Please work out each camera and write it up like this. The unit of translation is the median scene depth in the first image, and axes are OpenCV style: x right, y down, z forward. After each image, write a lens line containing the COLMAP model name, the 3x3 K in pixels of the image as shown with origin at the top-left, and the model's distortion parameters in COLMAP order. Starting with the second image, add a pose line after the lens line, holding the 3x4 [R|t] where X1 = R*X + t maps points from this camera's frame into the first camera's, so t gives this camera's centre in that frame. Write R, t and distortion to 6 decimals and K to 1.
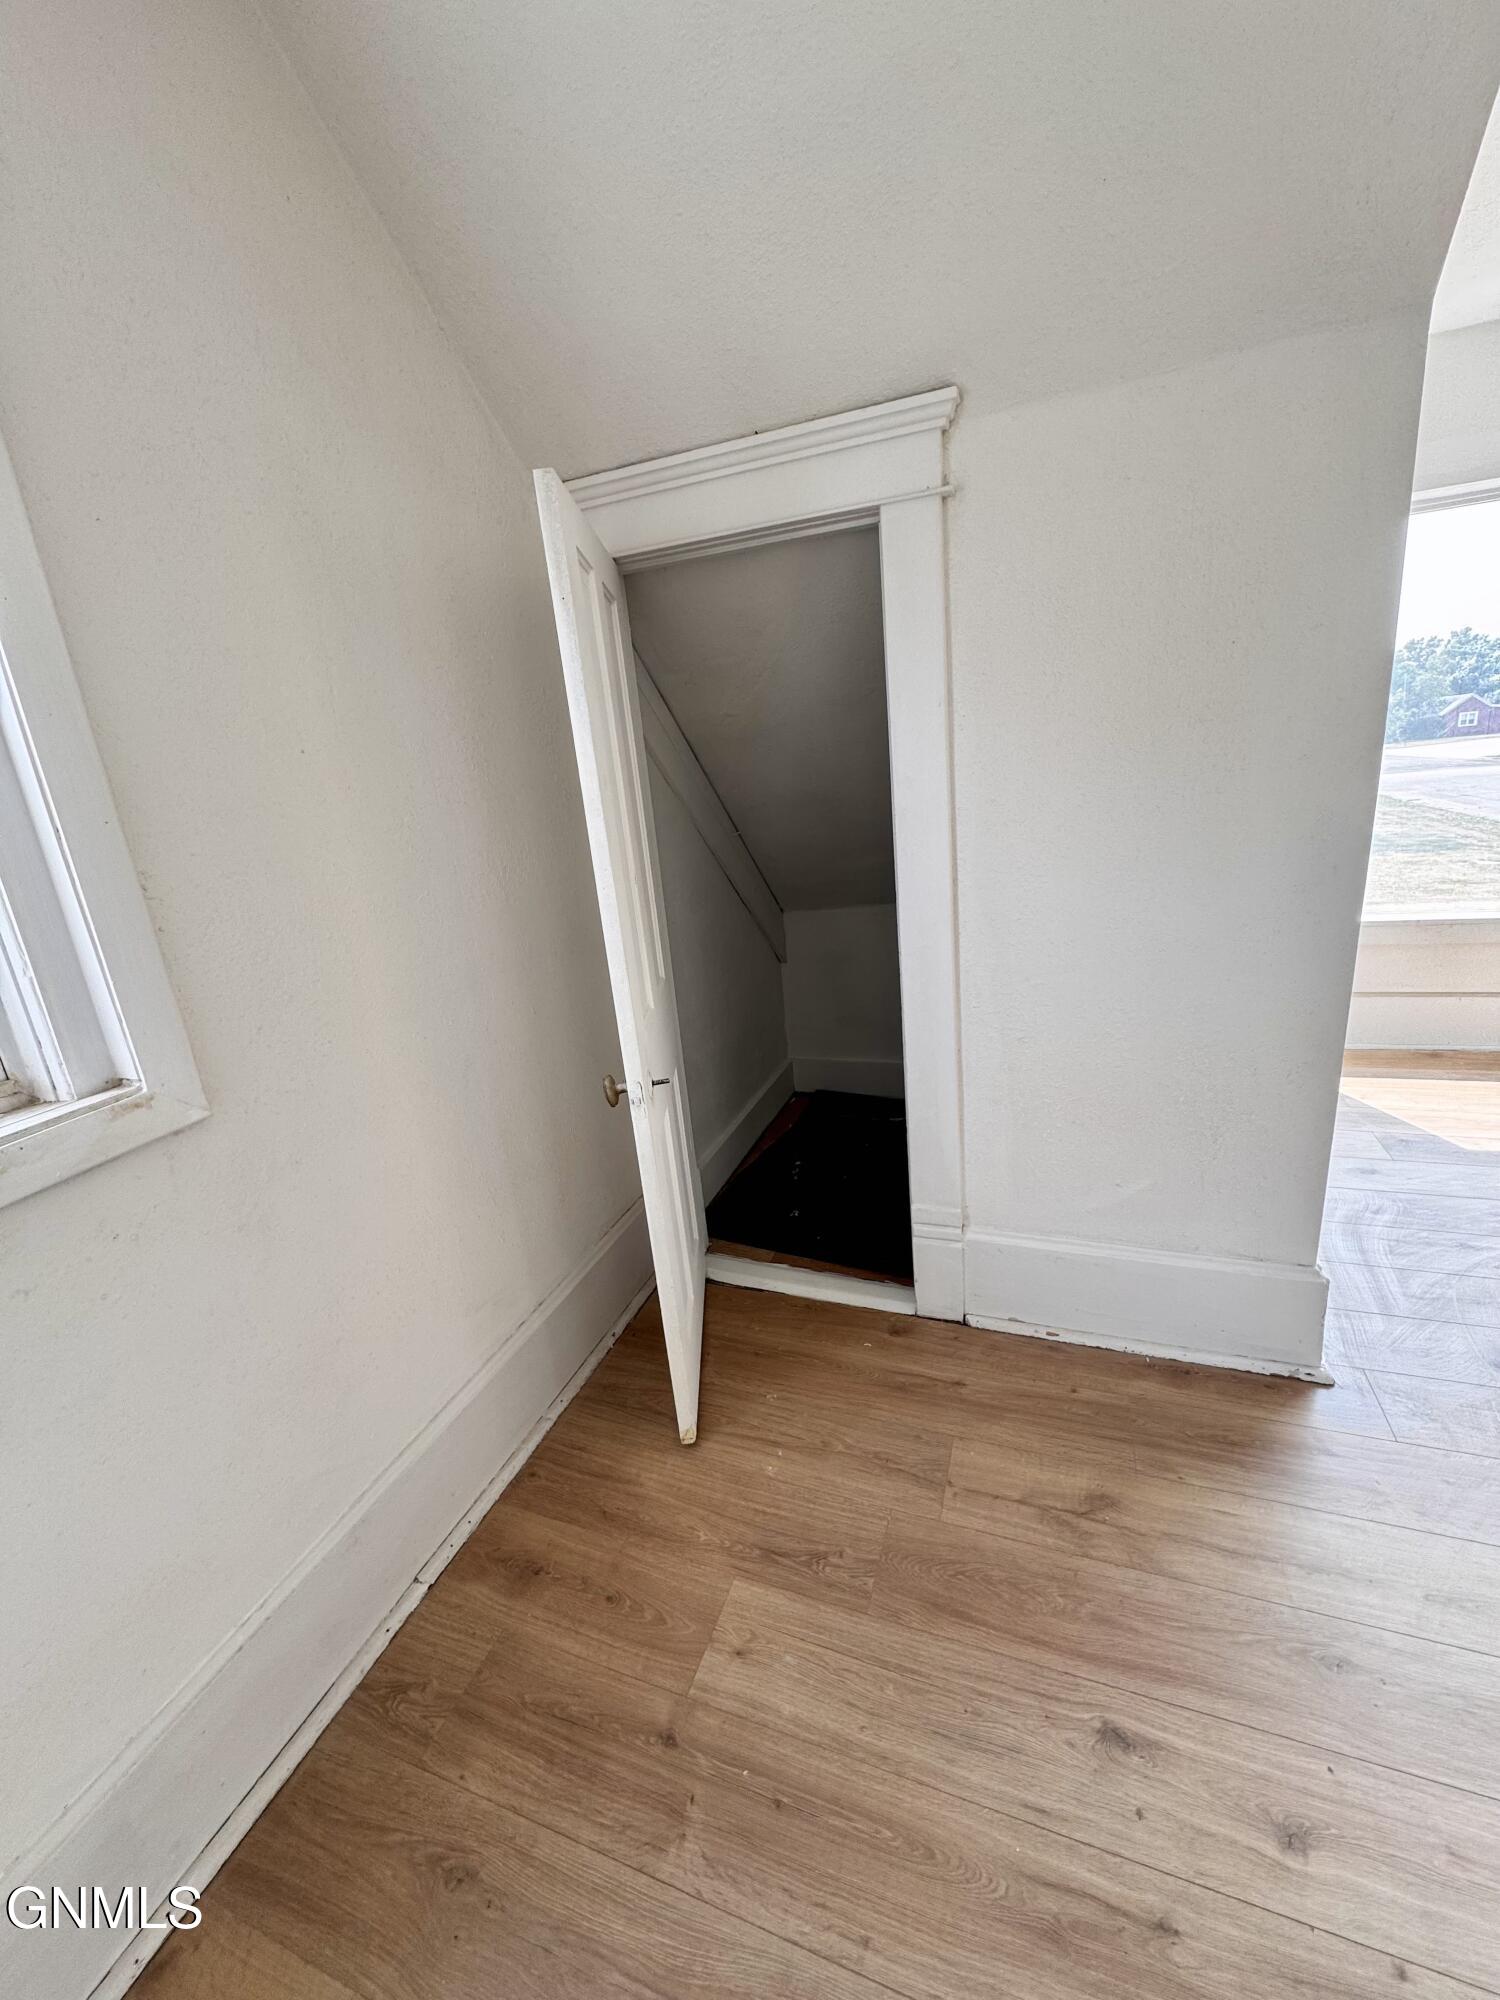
lens RADIAL K [[795.8, 0, 750.0], [0, 795.8, 1000.0], [0, 0, 1]] dist [-0.000038, -0.000184]
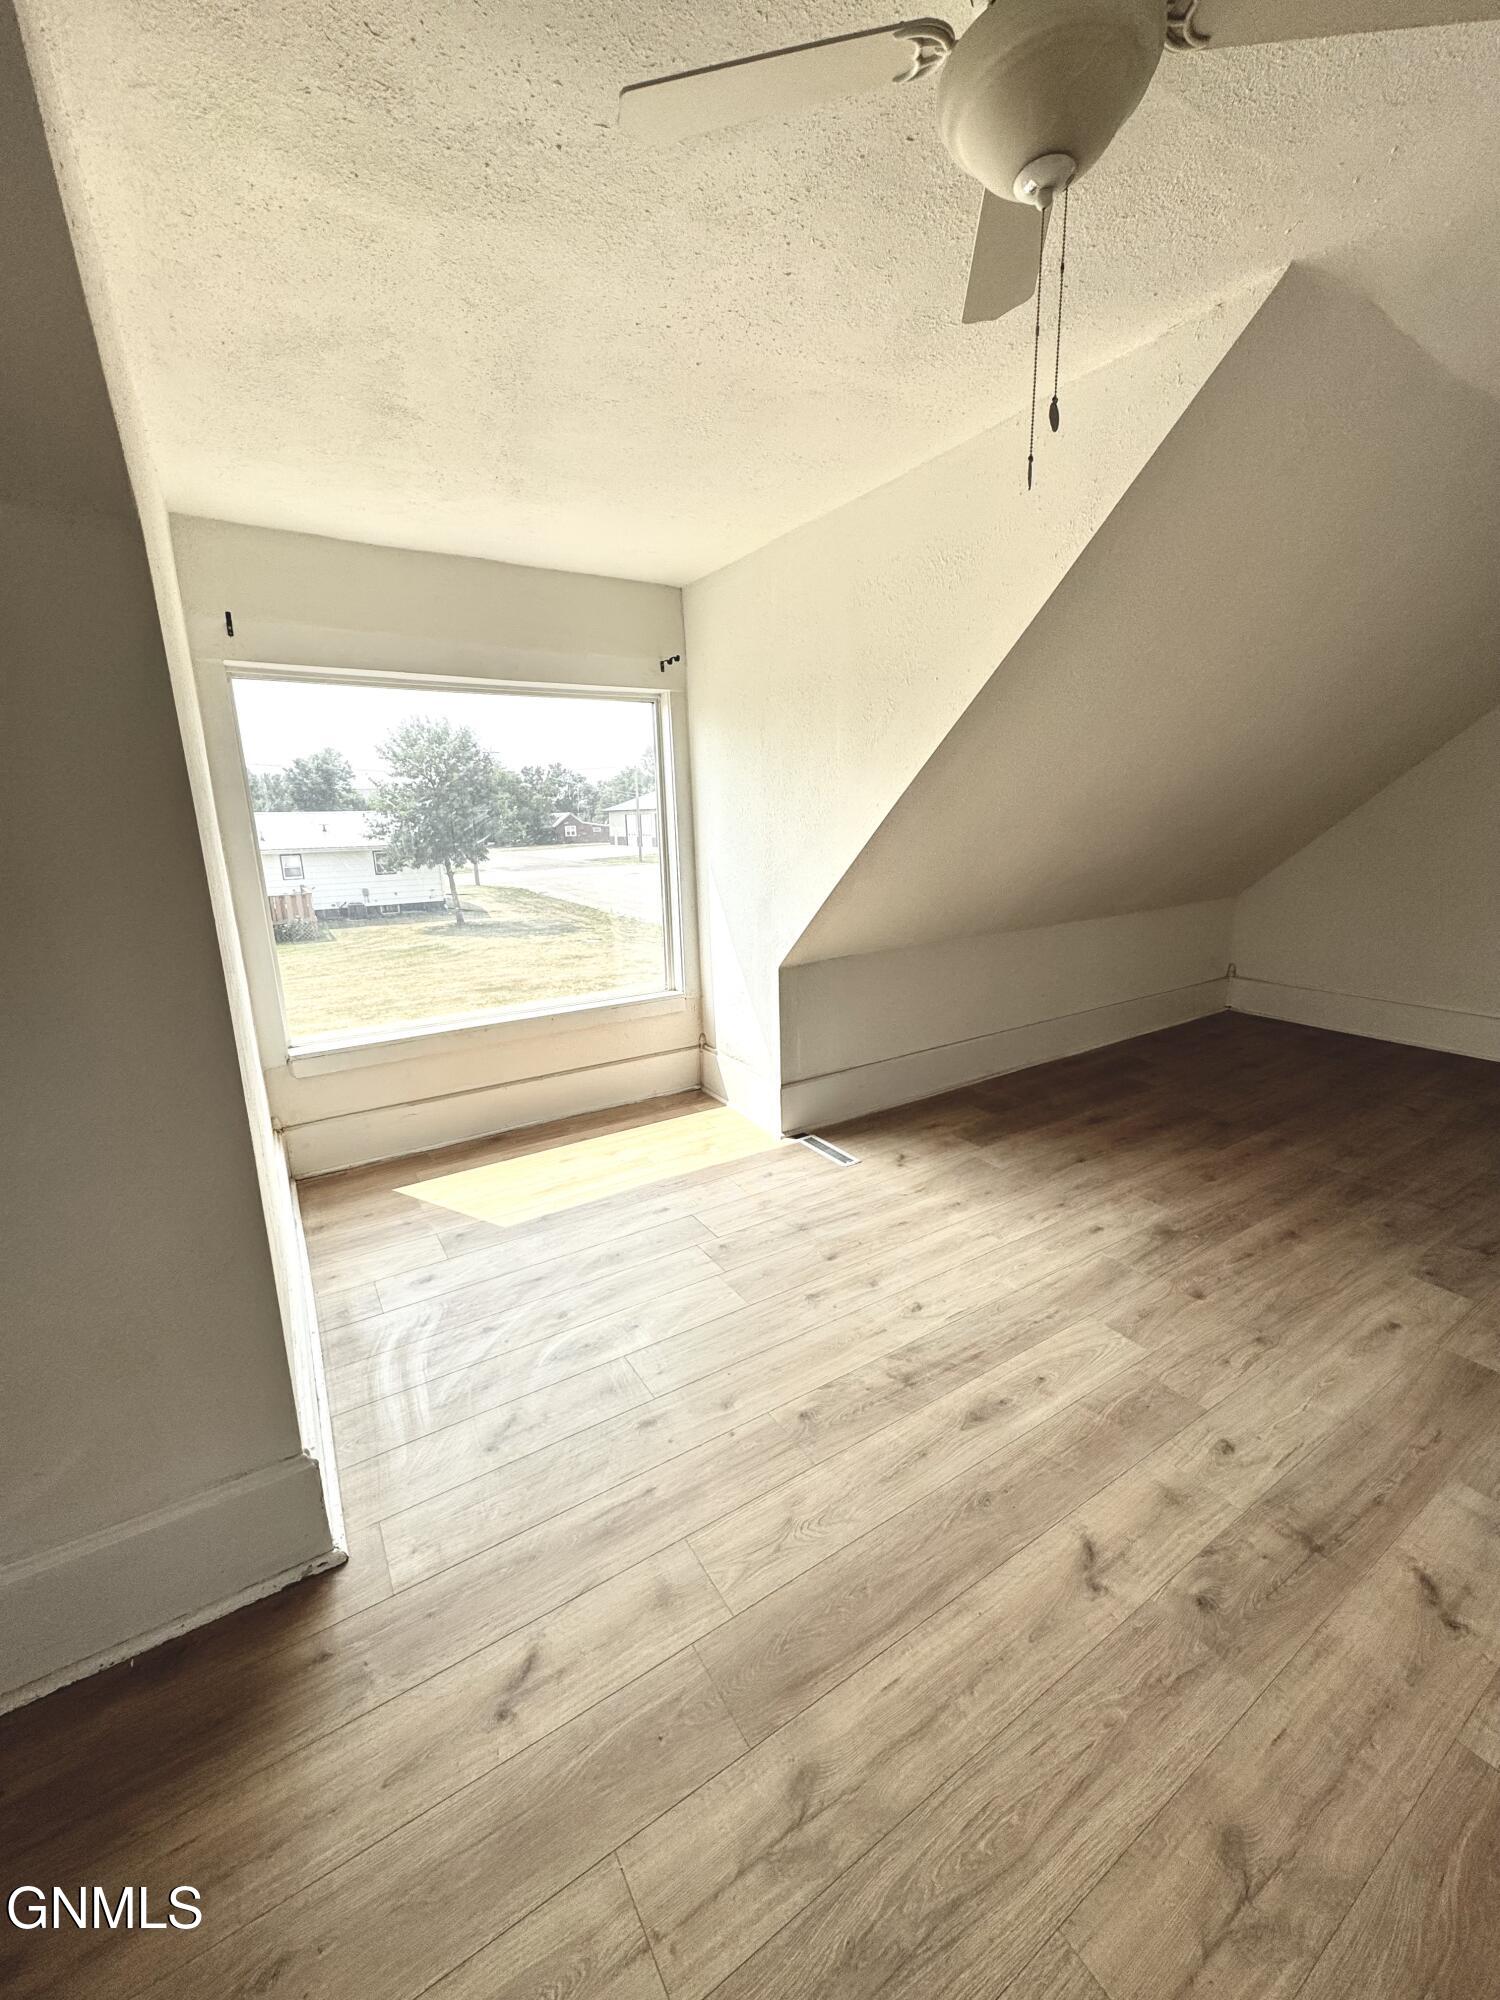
lens RADIAL K [[795.8, 0, 750.0], [0, 795.8, 1000.0], [0, 0, 1]] dist [-0.000038, -0.000184]
pose [[0.610402, -0.105115, 0.785086, 0.260501], [0.186406, 0.982381, -0.013399, -0.066085], [-0.769845, 0.154524, 0.619242, -0.069540]]
